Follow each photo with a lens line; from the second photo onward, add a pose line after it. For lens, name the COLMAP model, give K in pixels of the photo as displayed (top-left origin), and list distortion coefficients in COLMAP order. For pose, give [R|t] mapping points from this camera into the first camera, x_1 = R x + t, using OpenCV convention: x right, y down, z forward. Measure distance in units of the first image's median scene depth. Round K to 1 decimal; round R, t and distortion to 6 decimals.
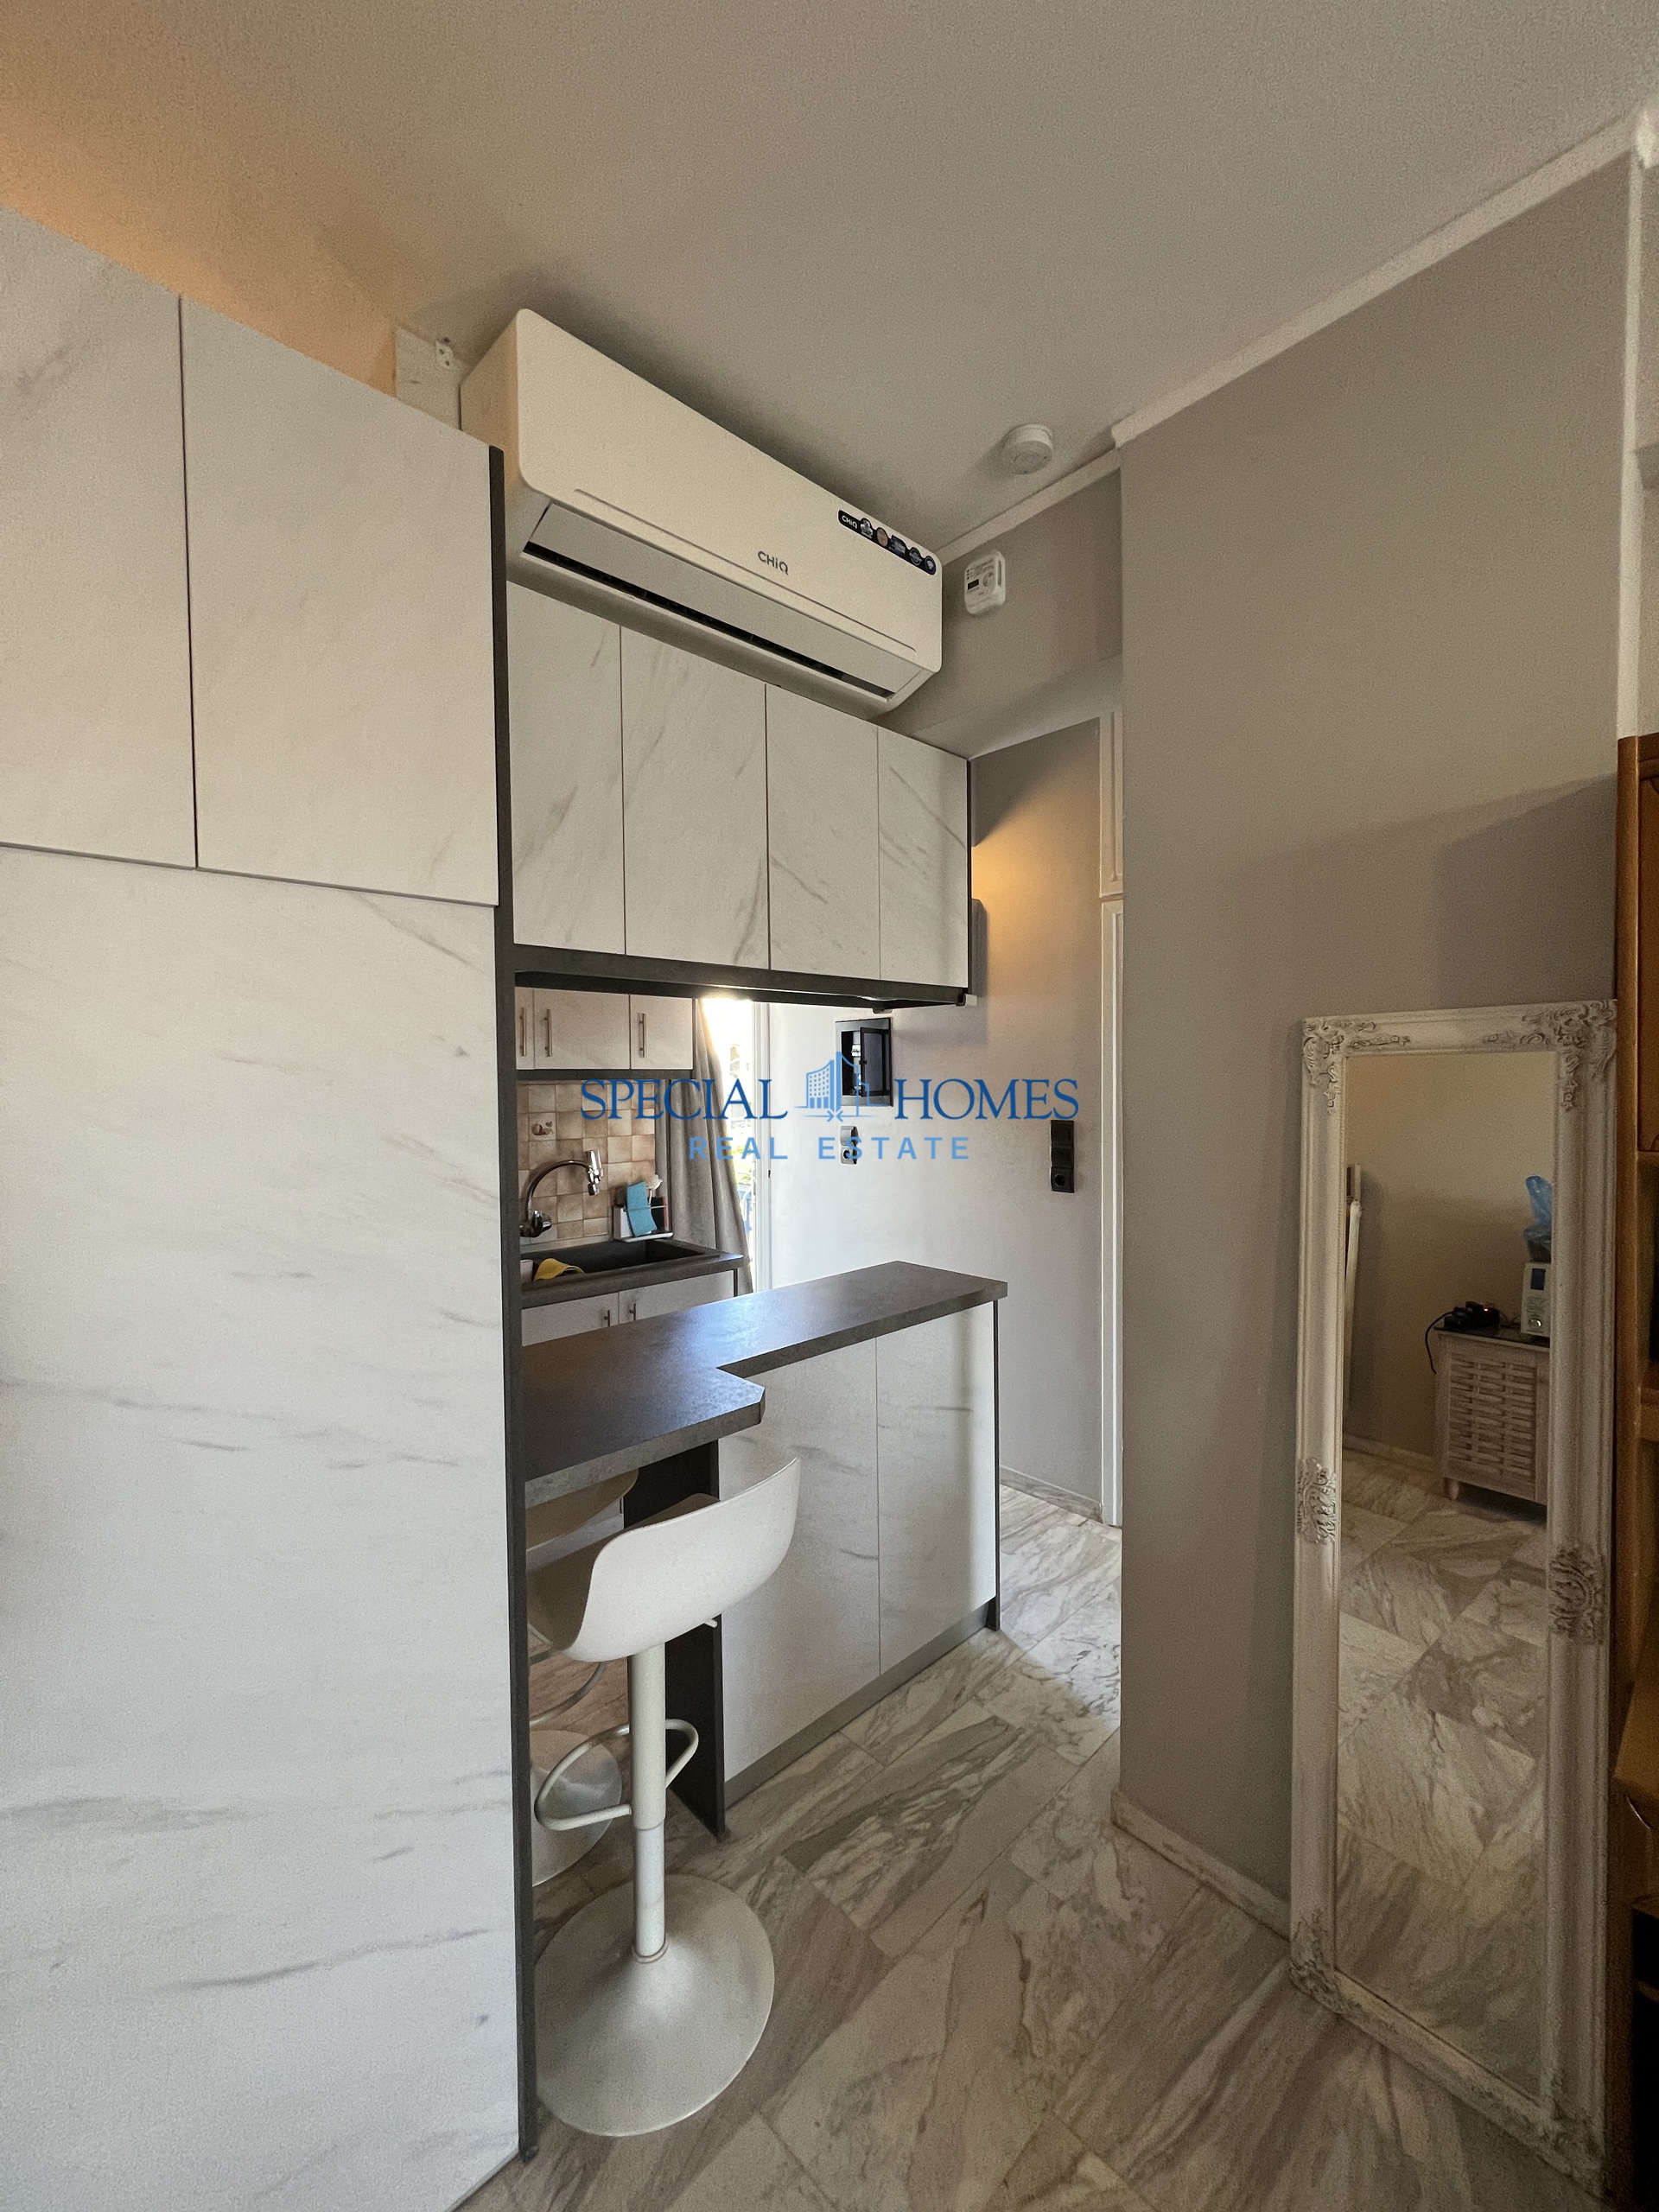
lens RADIAL K [[887.5, 0, 834.3], [0, 887.5, 1101.8], [0, 0, 1]] dist [-0.000408, 0.000182]
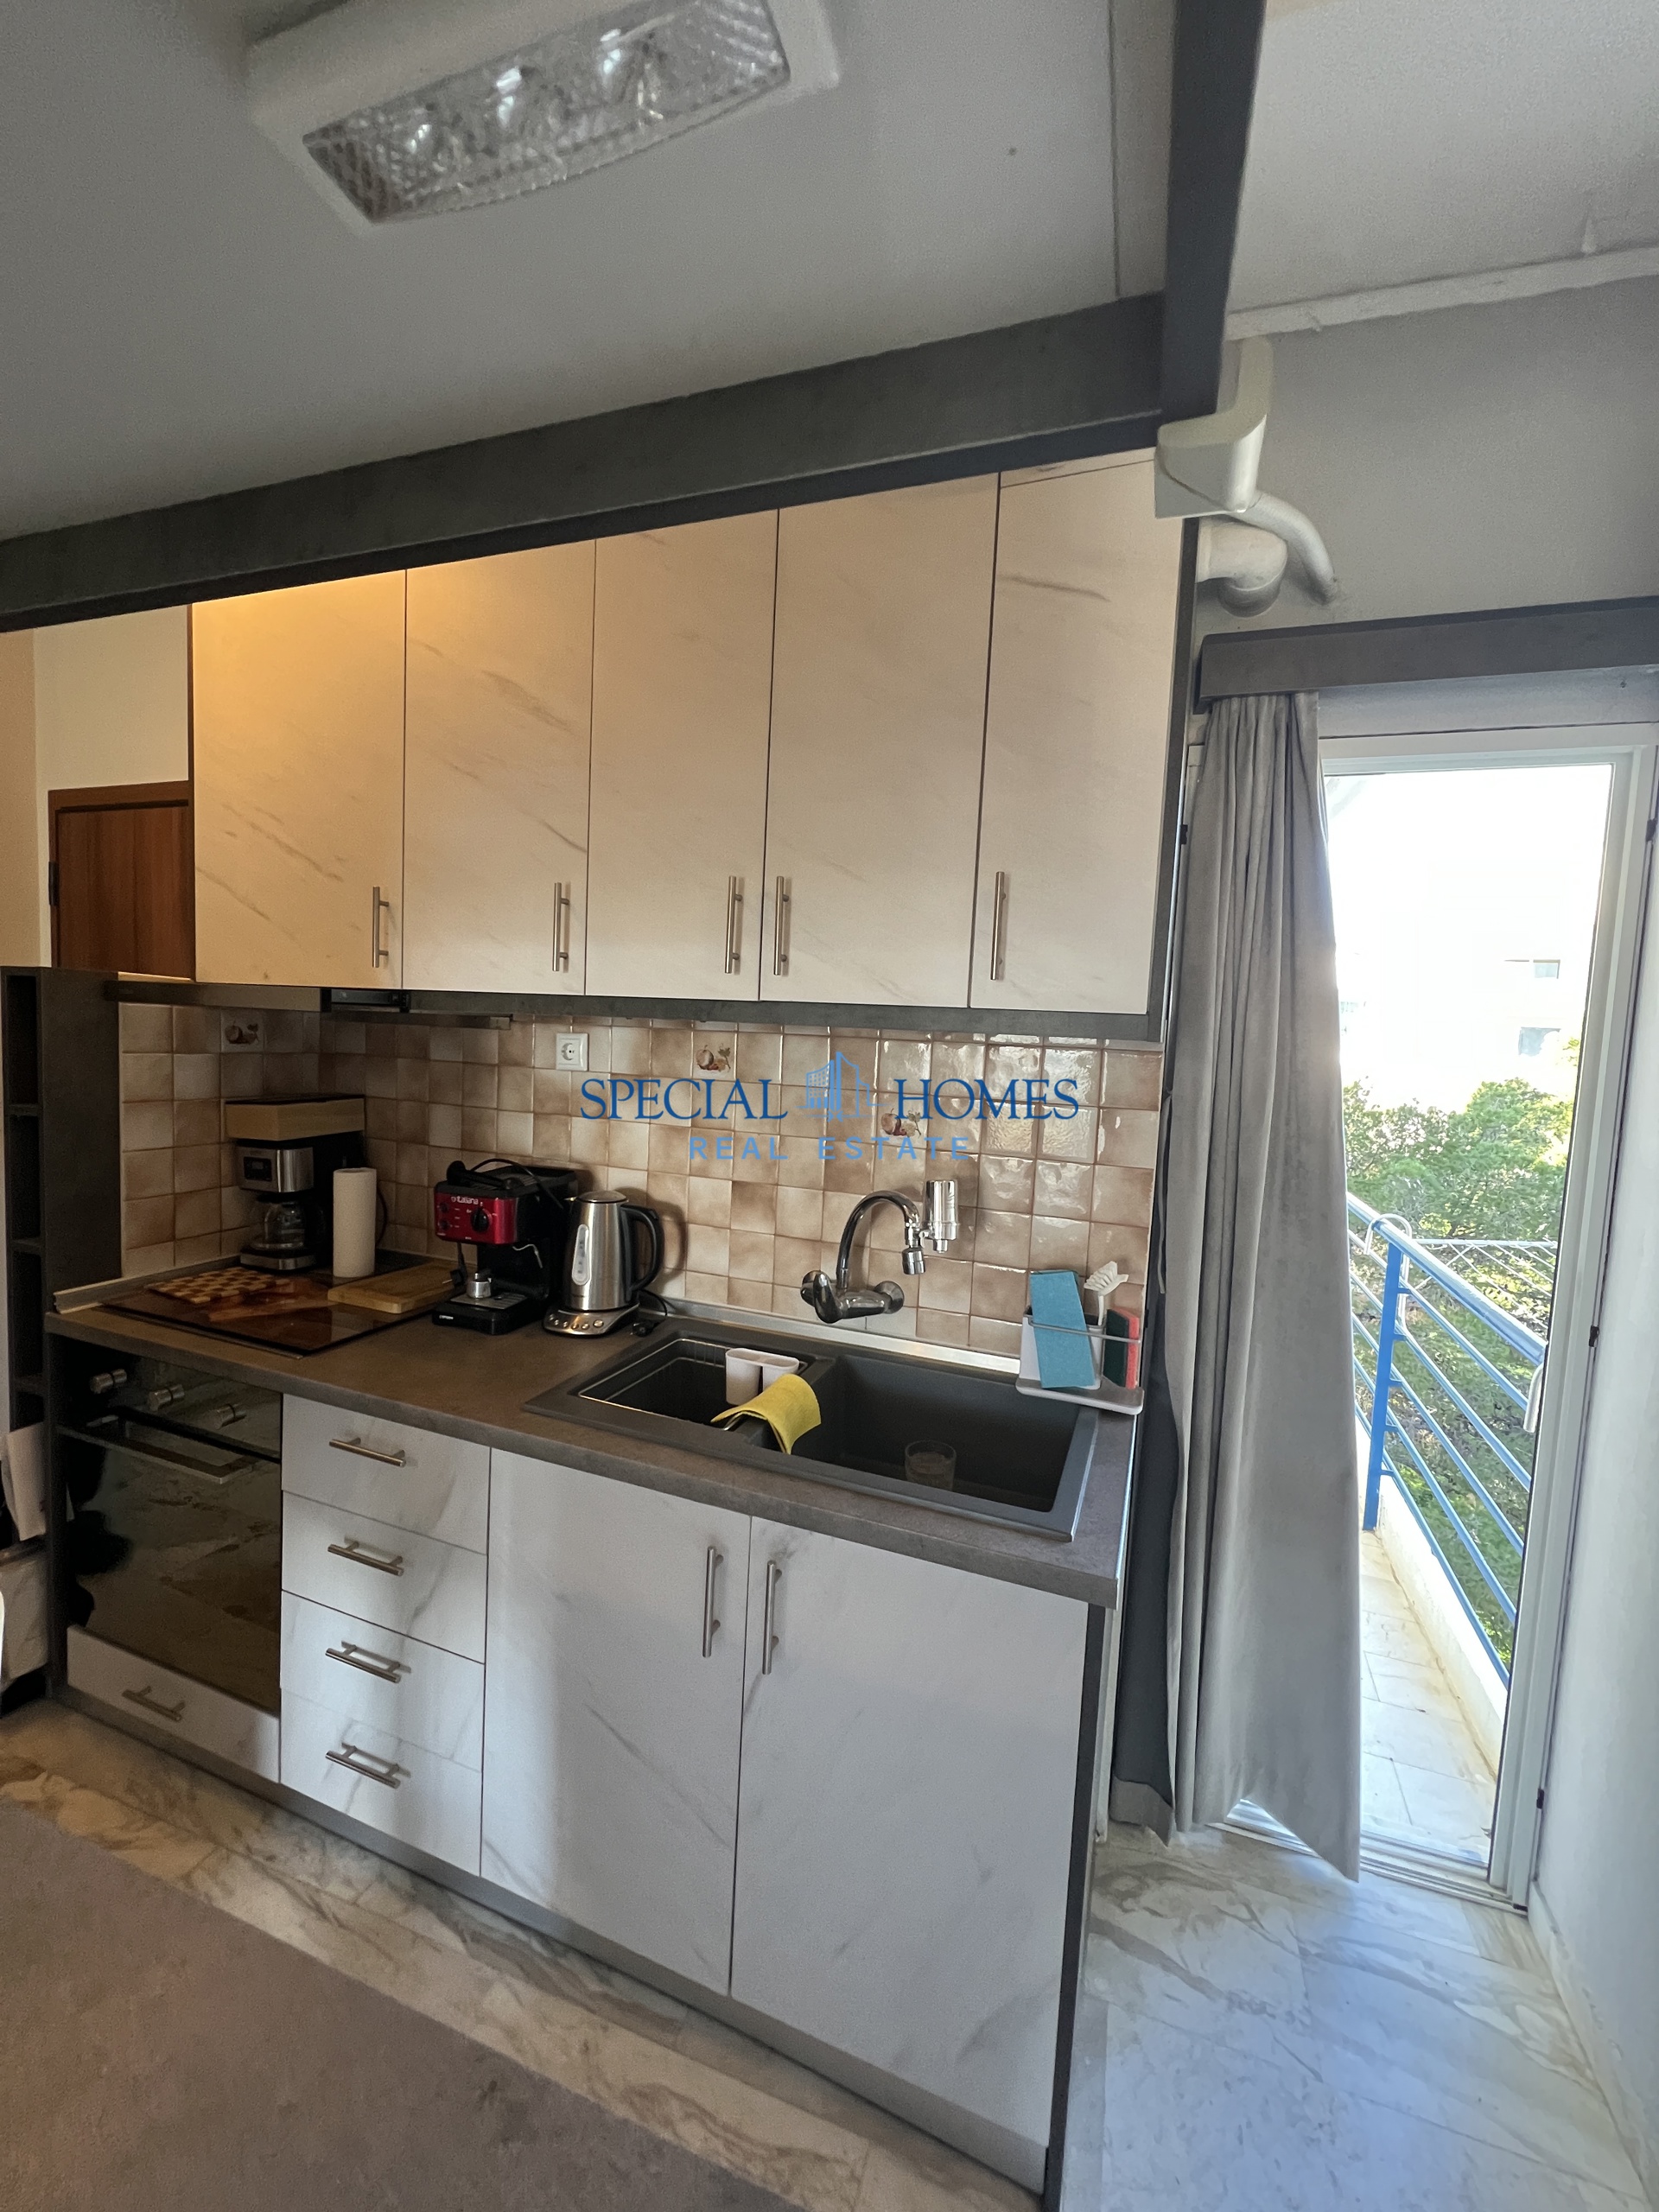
lens RADIAL K [[887.5, 0, 834.3], [0, 887.5, 1101.8], [0, 0, 1]] dist [-0.000408, 0.000182]
pose [[0.448329, 0.095764, -0.888724, 0.117056], [-0.077774, 0.994653, 0.067944, -0.014770], [0.890479, 0.038659, 0.453380, 0.703158]]
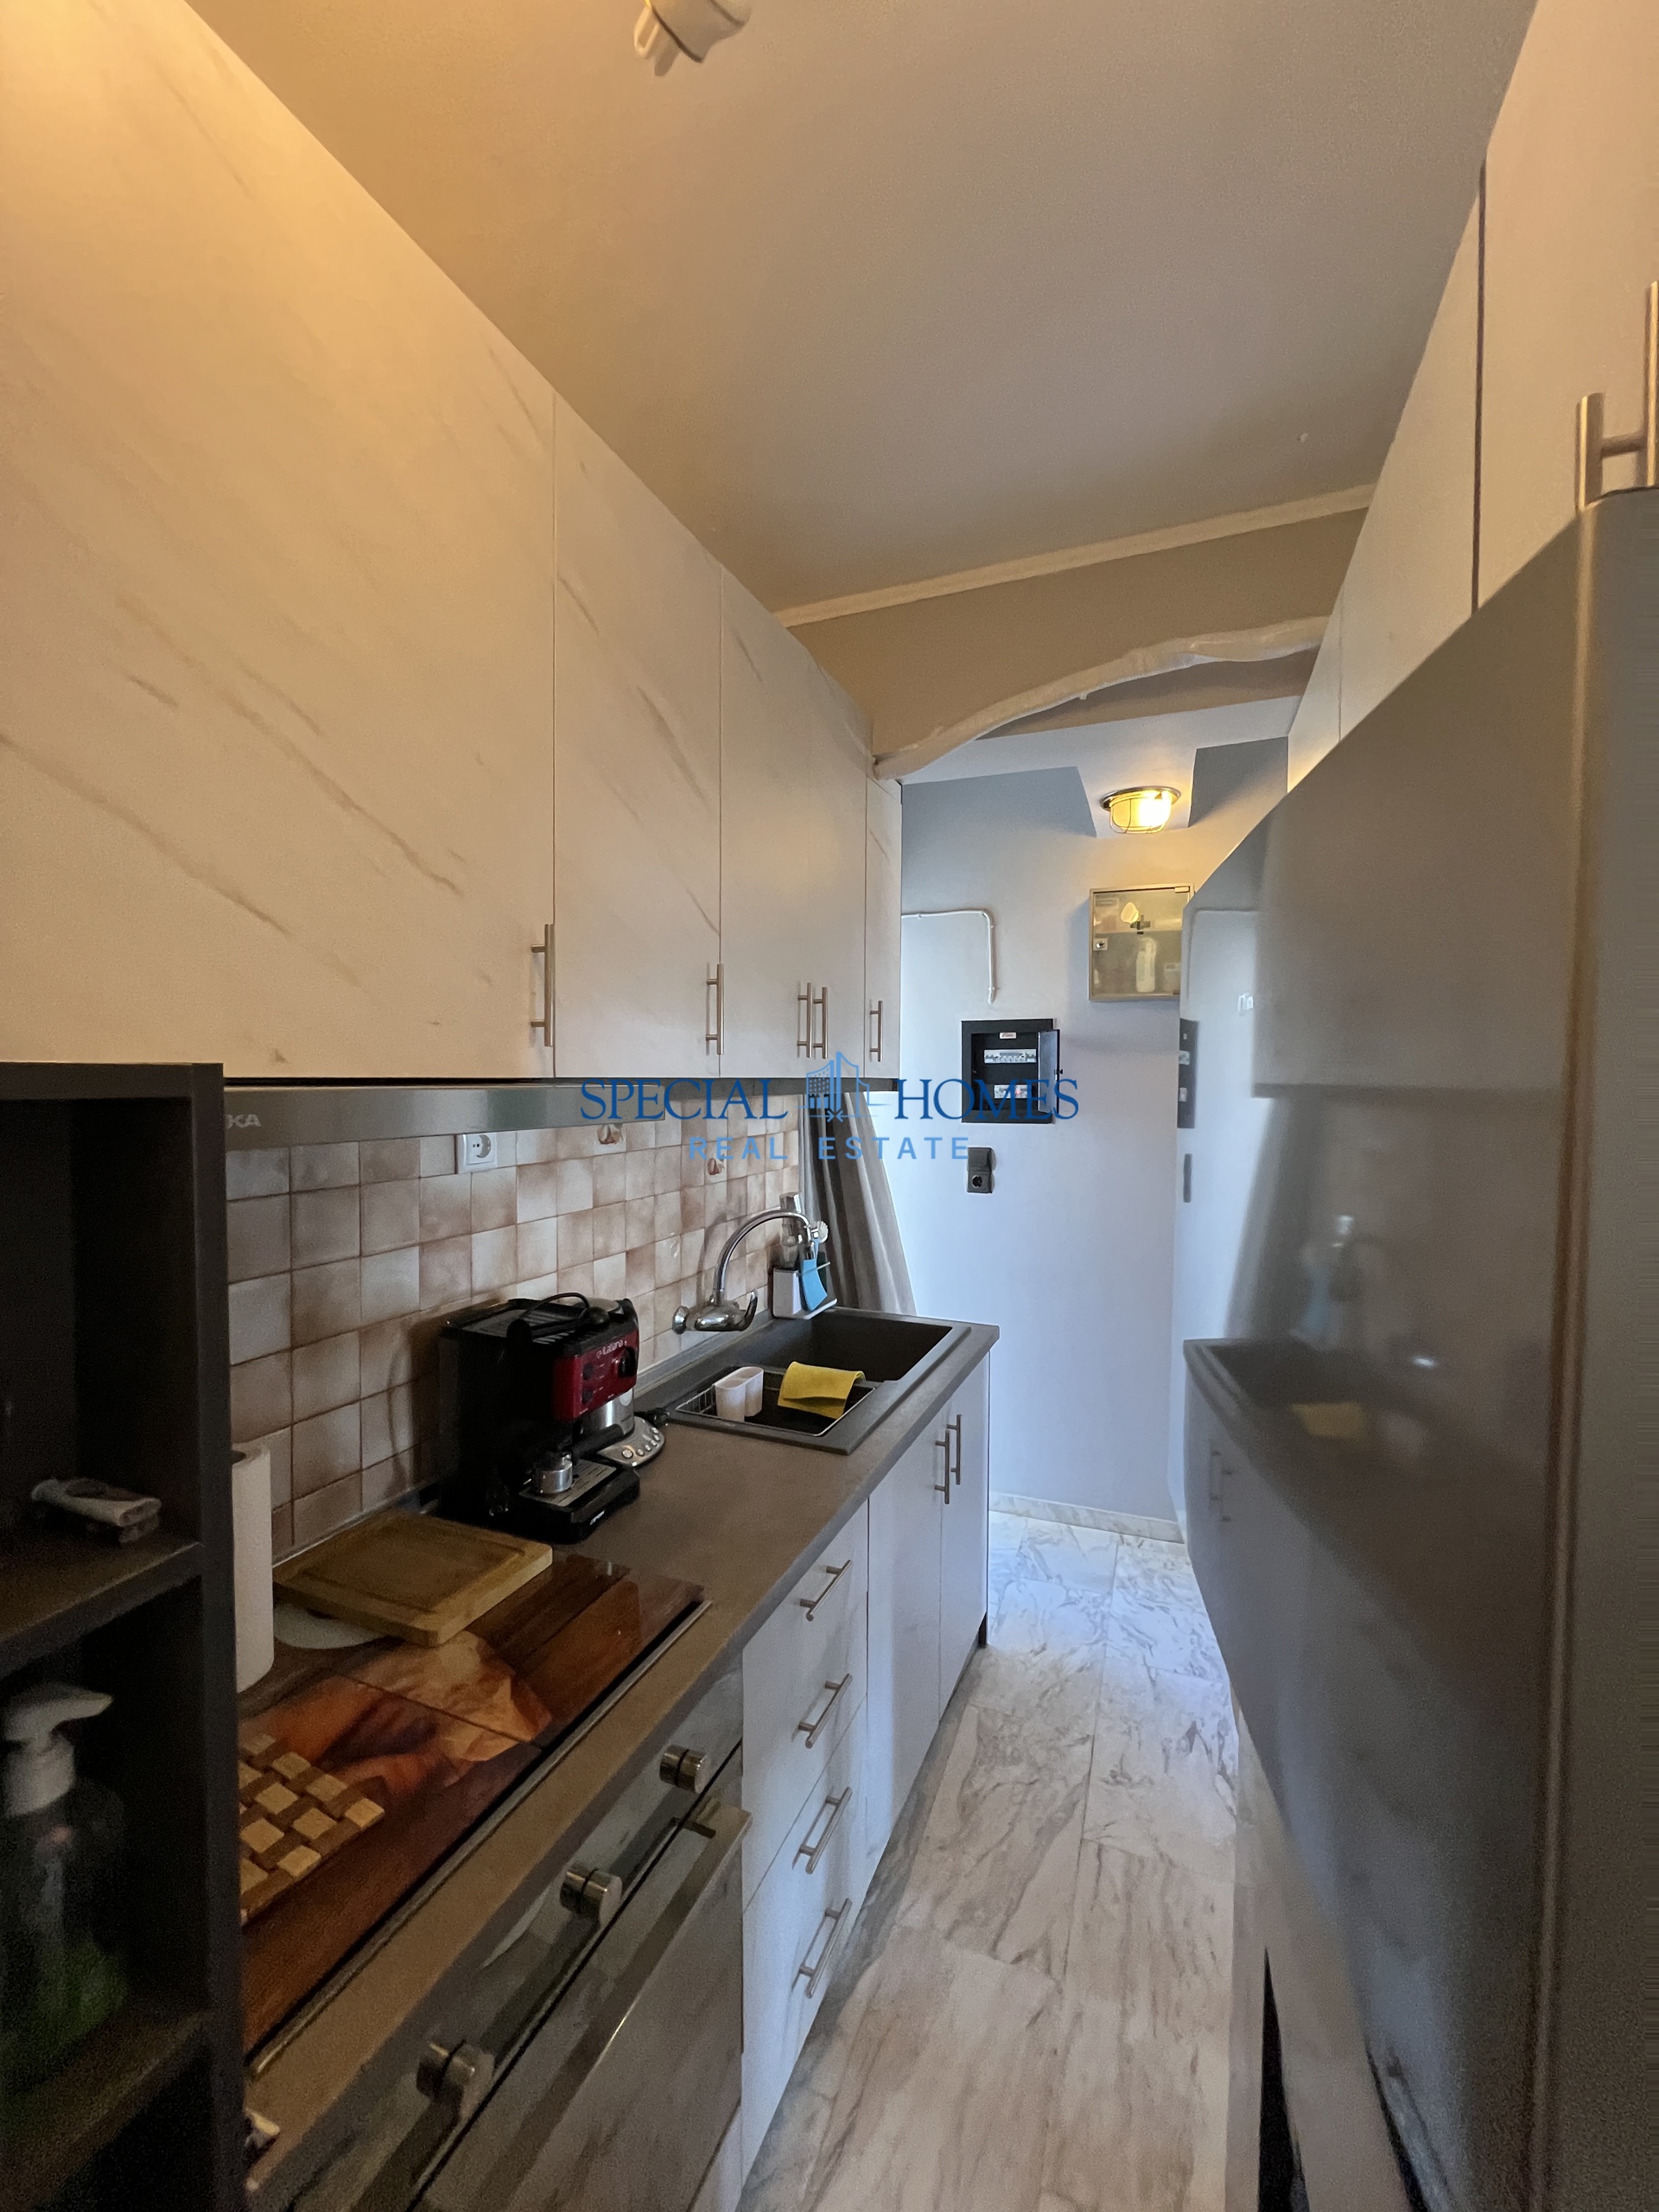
lens RADIAL K [[887.5, 0, 834.3], [0, 887.5, 1101.8], [0, 0, 1]] dist [-0.000408, 0.000182]
pose [[0.908653, 0.004333, 0.417529, -0.511746], [-0.003641, 0.999990, -0.002454, -0.015316], [-0.417535, 0.000710, 0.908660, 0.344921]]
